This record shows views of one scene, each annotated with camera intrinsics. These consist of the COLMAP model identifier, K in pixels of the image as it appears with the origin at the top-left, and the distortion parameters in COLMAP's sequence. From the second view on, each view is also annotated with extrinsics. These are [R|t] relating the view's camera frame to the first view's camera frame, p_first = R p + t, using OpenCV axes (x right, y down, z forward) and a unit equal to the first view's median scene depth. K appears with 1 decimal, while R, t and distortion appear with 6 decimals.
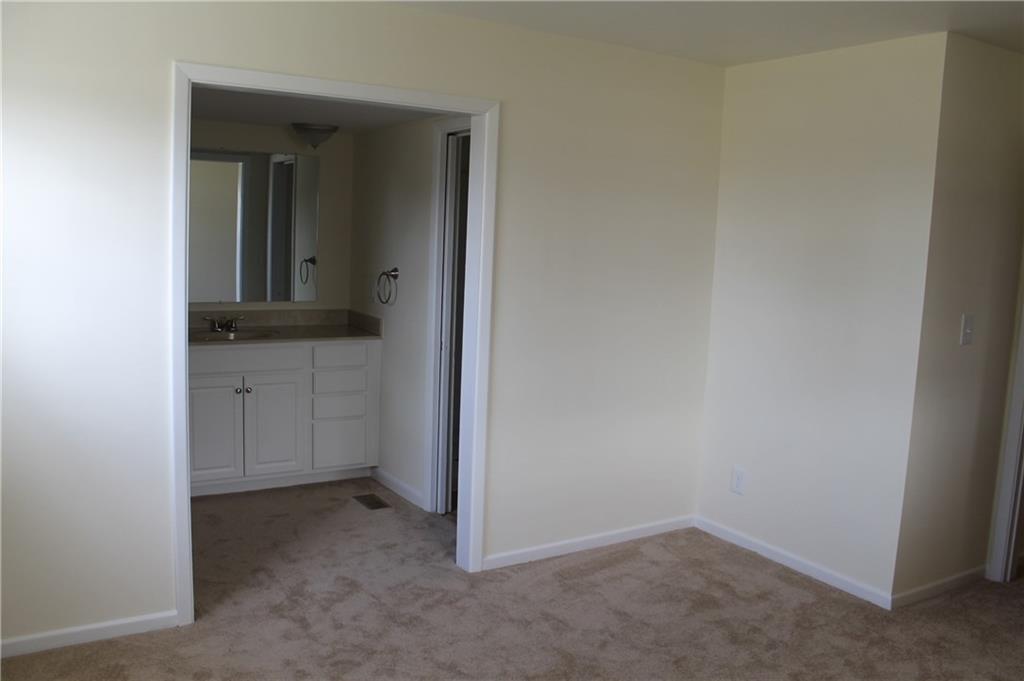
lens RADIAL K [[889.0, 0, 514.9], [0, 889.0, 341.1], [0, 0, 1]] dist [-0.083073, 0.039660]
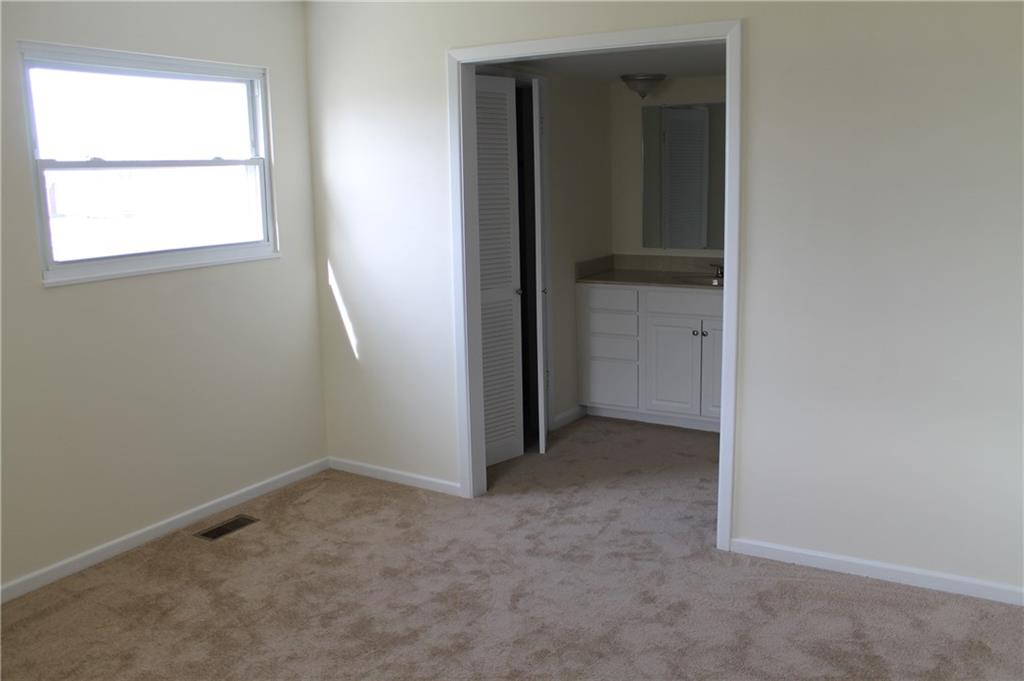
lens RADIAL K [[889.0, 0, 514.6], [0, 889.0, 338.1], [0, 0, 1]] dist [-0.083073, 0.039660]
pose [[0.443745, 0.111875, -0.889143, 0.686420], [-0.071287, 0.993440, 0.089421, -0.021776], [0.893313, 0.023704, 0.448809, 0.429214]]
